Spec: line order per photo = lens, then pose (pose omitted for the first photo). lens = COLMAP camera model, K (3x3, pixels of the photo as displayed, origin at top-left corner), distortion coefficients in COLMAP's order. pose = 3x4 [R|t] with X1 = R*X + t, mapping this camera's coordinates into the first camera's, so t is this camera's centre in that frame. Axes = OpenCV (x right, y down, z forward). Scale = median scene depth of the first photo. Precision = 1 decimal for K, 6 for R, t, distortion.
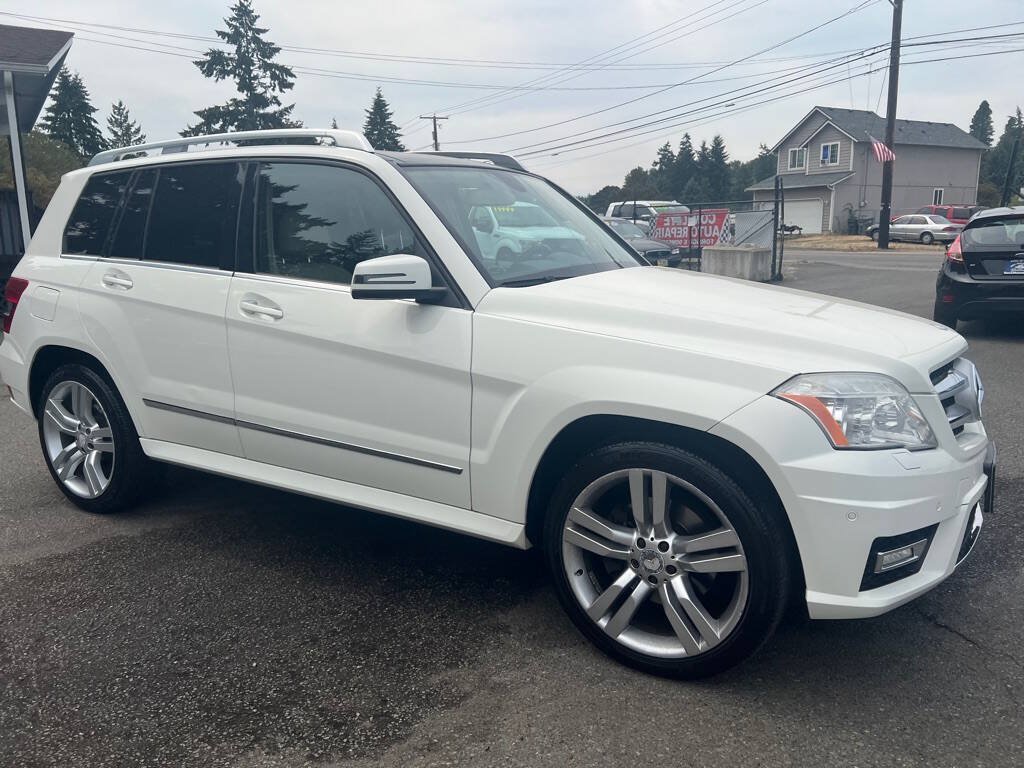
lens RADIAL K [[762.3, 0, 511.9], [0, 762.3, 383.0], [0, 0, 1]] dist [0.051122, -0.056427]
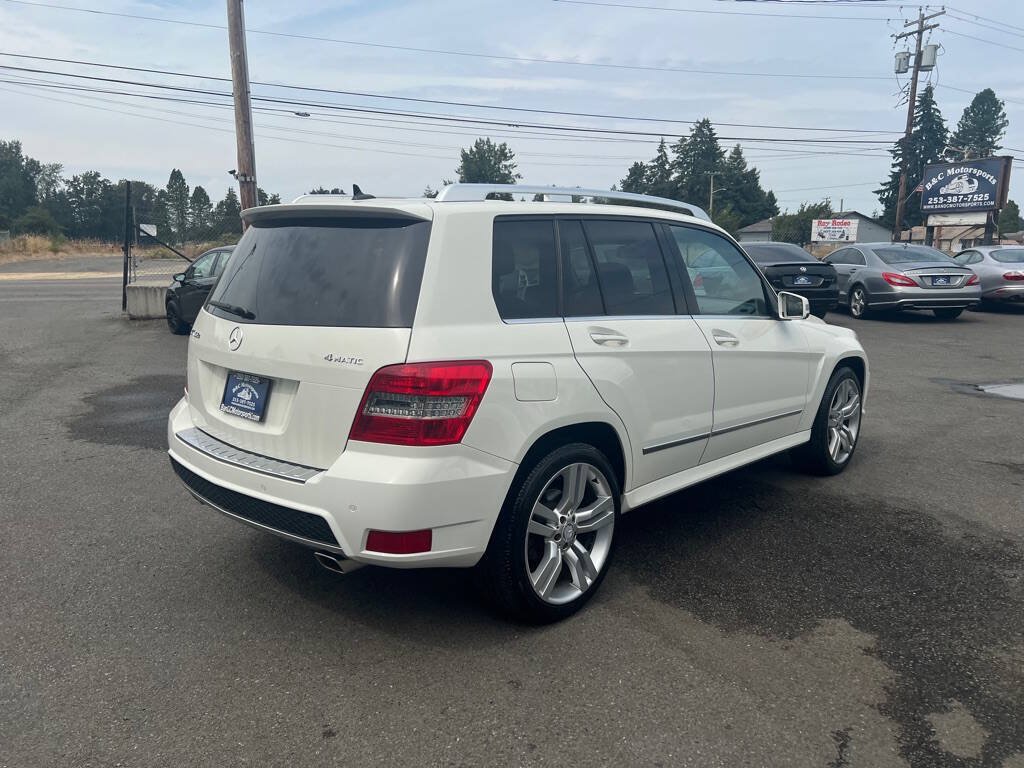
lens RADIAL K [[762.3, 0, 497.0], [0, 762.3, 397.1], [0, 0, 1]] dist [0.051122, -0.056427]
pose [[0.238626, -0.174124, 0.955373, -1.966759], [0.184517, 0.974002, 0.131432, -0.285447], [-0.953421, 0.144919, 0.264551, 1.207582]]
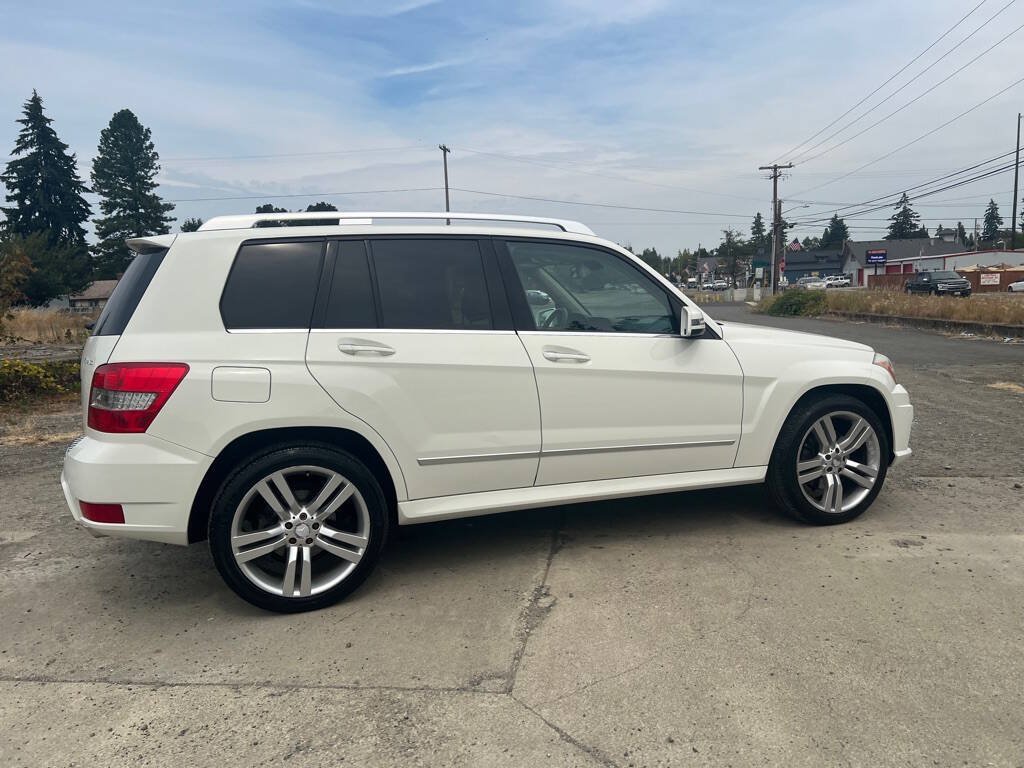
lens RADIAL K [[762.3, 0, 513.3], [0, 762.3, 388.8], [0, 0, 1]] dist [0.051122, -0.056427]
pose [[0.642291, -0.100517, 0.759841, -1.546685], [0.175681, 0.984277, -0.018295, -0.041942], [-0.746055, 0.145241, 0.649851, 0.302068]]
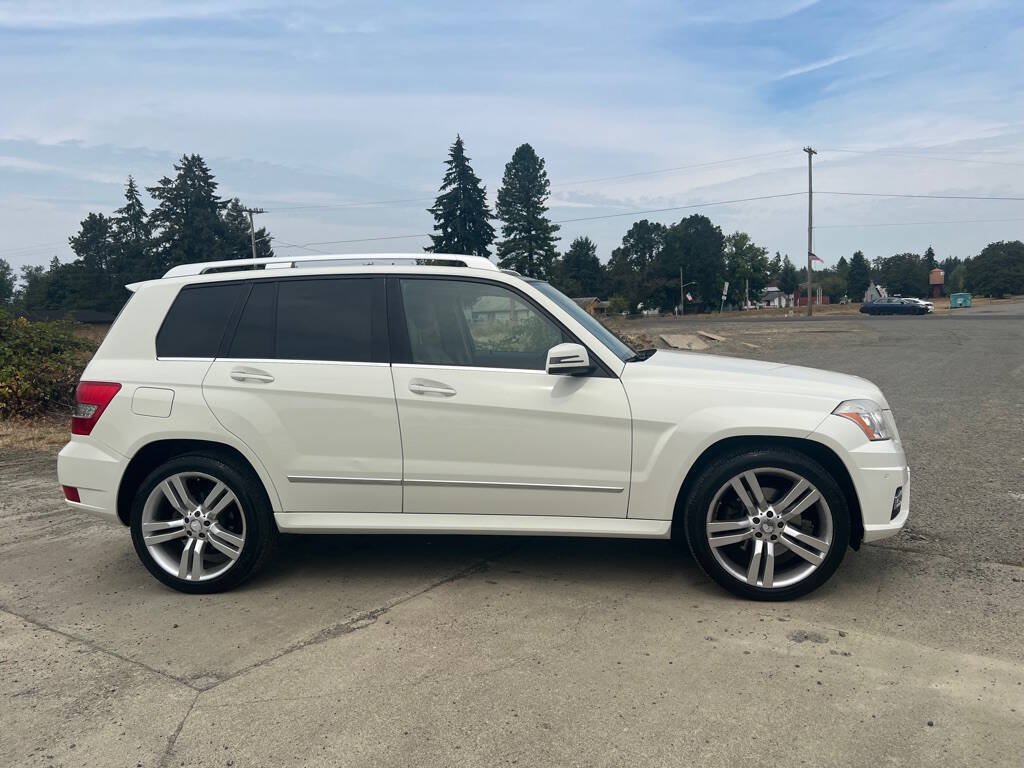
lens RADIAL K [[762.3, 0, 518.5], [0, 762.3, 384.4], [0, 0, 1]] dist [0.051122, -0.056427]
pose [[0.921934, -0.050601, 0.384028, -0.790800], [0.097137, 0.989952, -0.102756, 0.047615], [-0.374969, 0.132038, 0.917586, -0.272080]]
